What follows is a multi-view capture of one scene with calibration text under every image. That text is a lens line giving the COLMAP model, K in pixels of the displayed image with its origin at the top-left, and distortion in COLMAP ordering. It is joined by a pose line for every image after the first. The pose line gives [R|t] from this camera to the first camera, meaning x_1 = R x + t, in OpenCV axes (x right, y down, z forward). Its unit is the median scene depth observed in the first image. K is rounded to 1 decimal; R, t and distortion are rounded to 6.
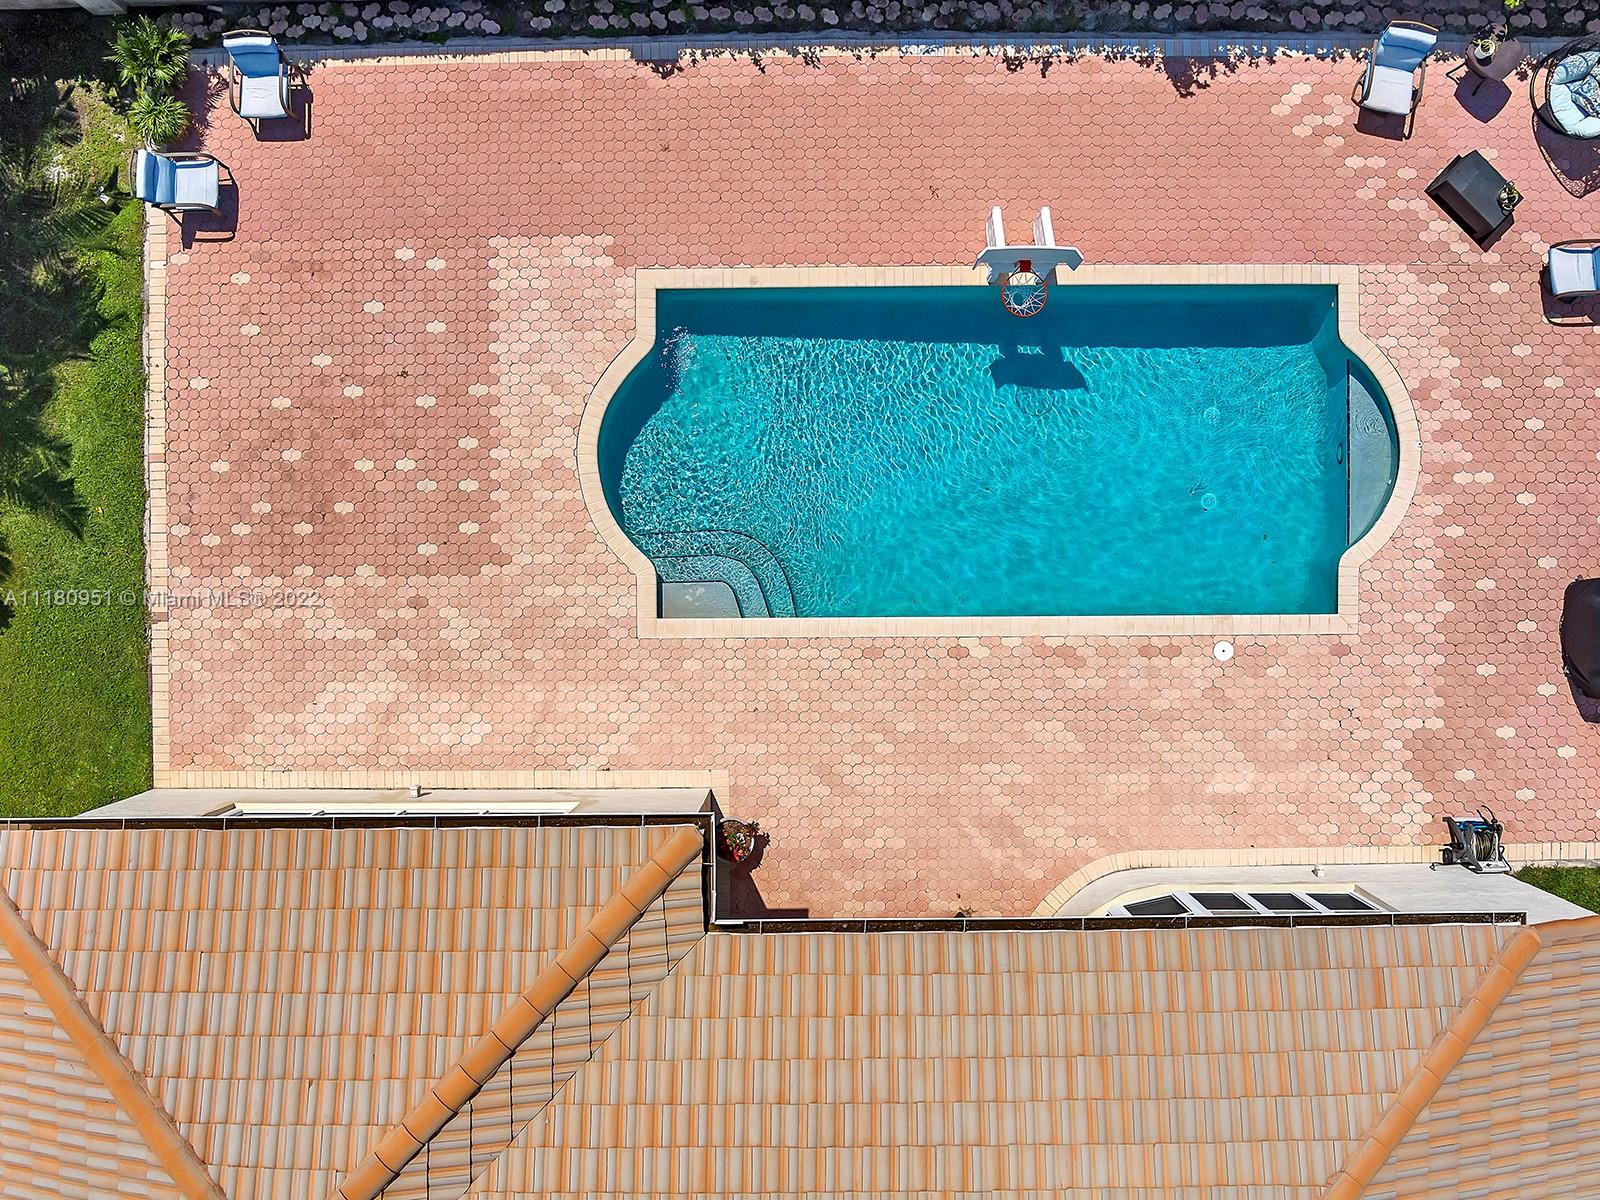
lens RADIAL K [[1498.8, 0, 800.8], [0, 1498.8, 605.4], [0, 0, 1]] dist [-0.068216, 0.000000]
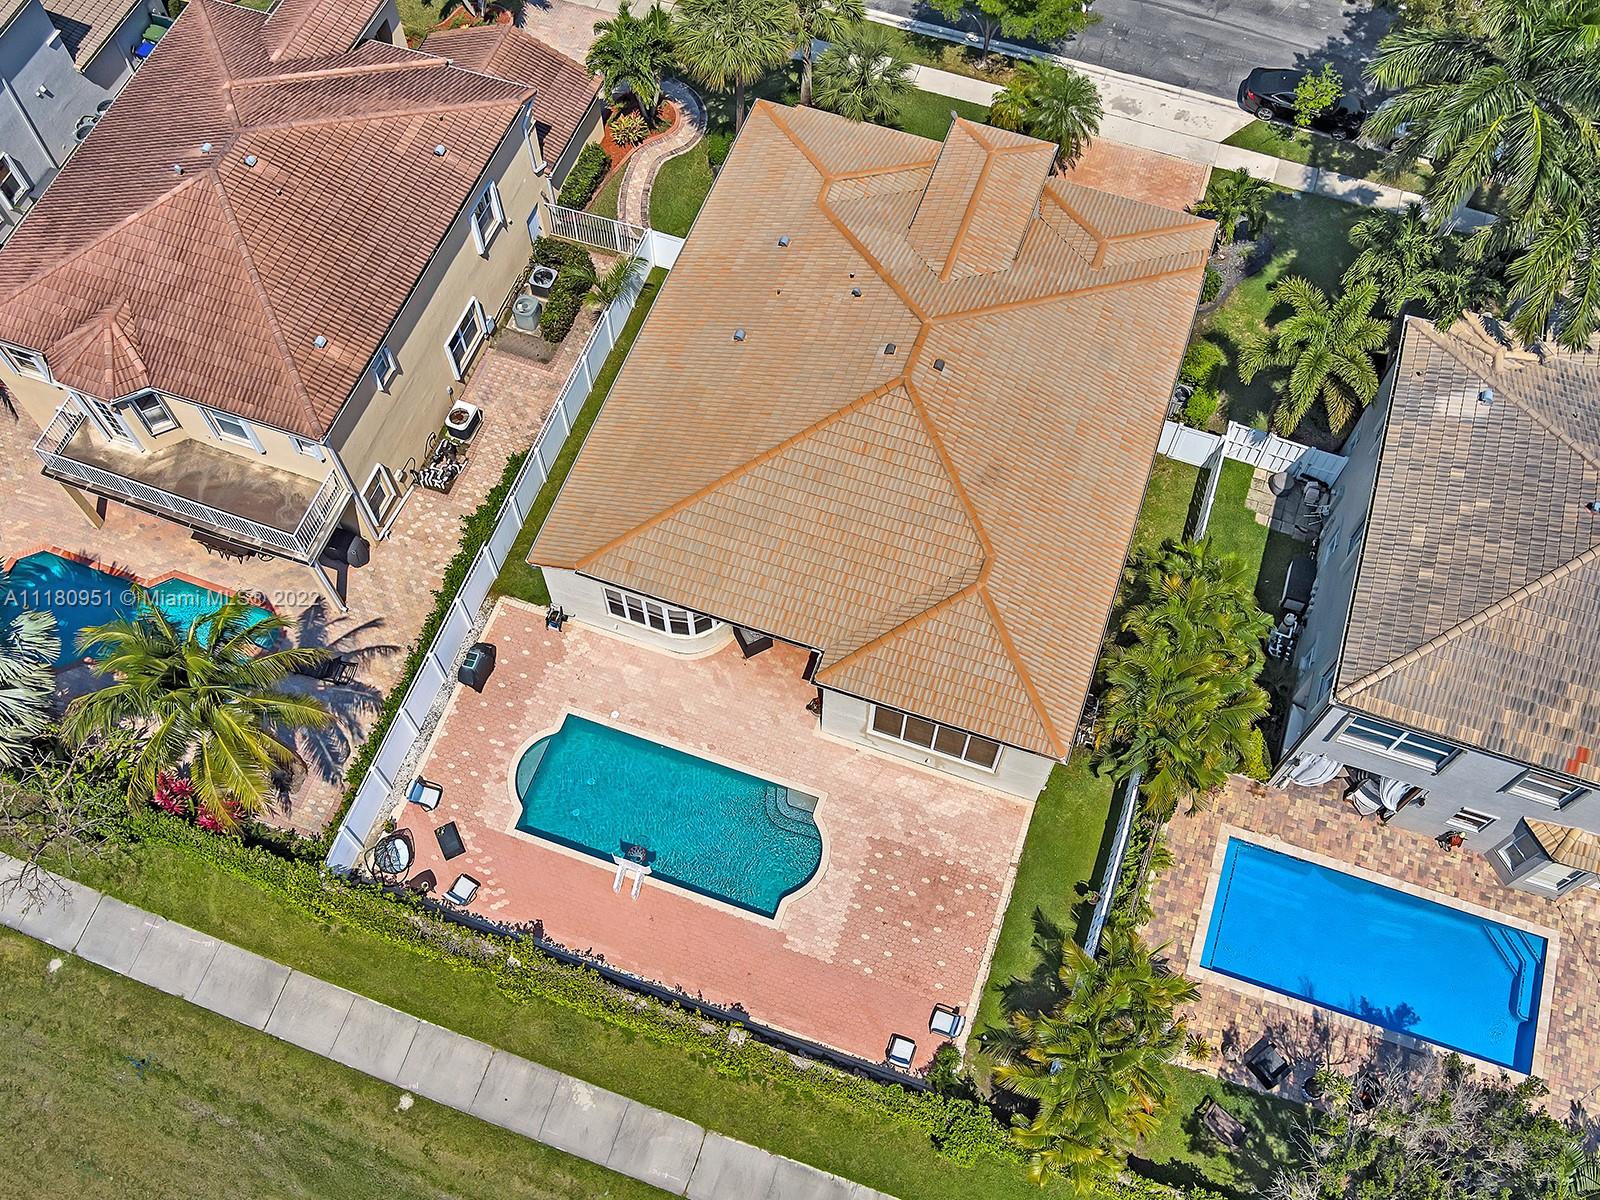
lens RADIAL K [[1498.8, 0, 791.9], [0, 1498.8, 600.7], [0, 0, 1]] dist [-0.068216, 0.000000]
pose [[-0.940096, -0.299143, 0.163504, -0.366056], [0.340482, -0.847930, 0.406309, -0.747121], [0.017095, 0.437639, 0.898988, -1.400129]]
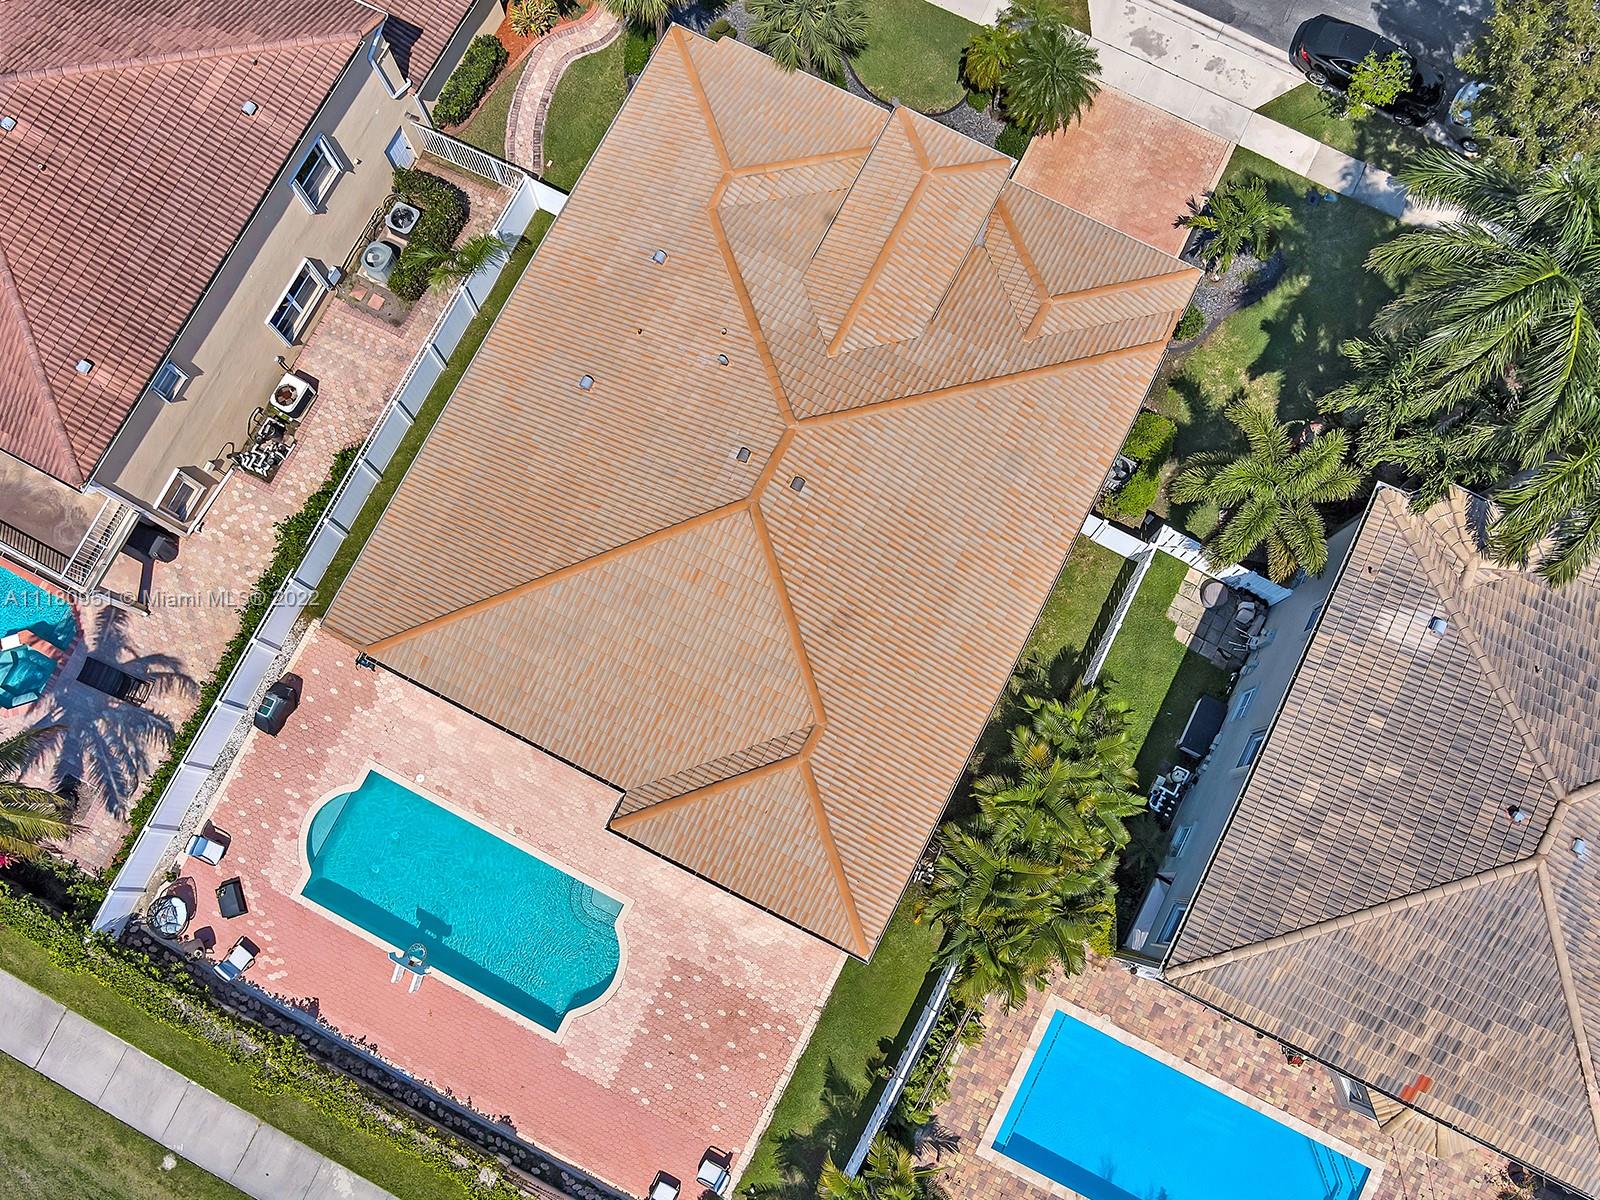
lens RADIAL K [[1498.8, 0, 793.8], [0, 1498.8, 602.9], [0, 0, 1]] dist [-0.068216, 0.000000]
pose [[-0.886432, -0.451999, 0.099672, -0.351022], [0.462301, -0.875154, 0.142769, 0.210221], [0.022697, 0.172634, 0.984725, -1.362319]]
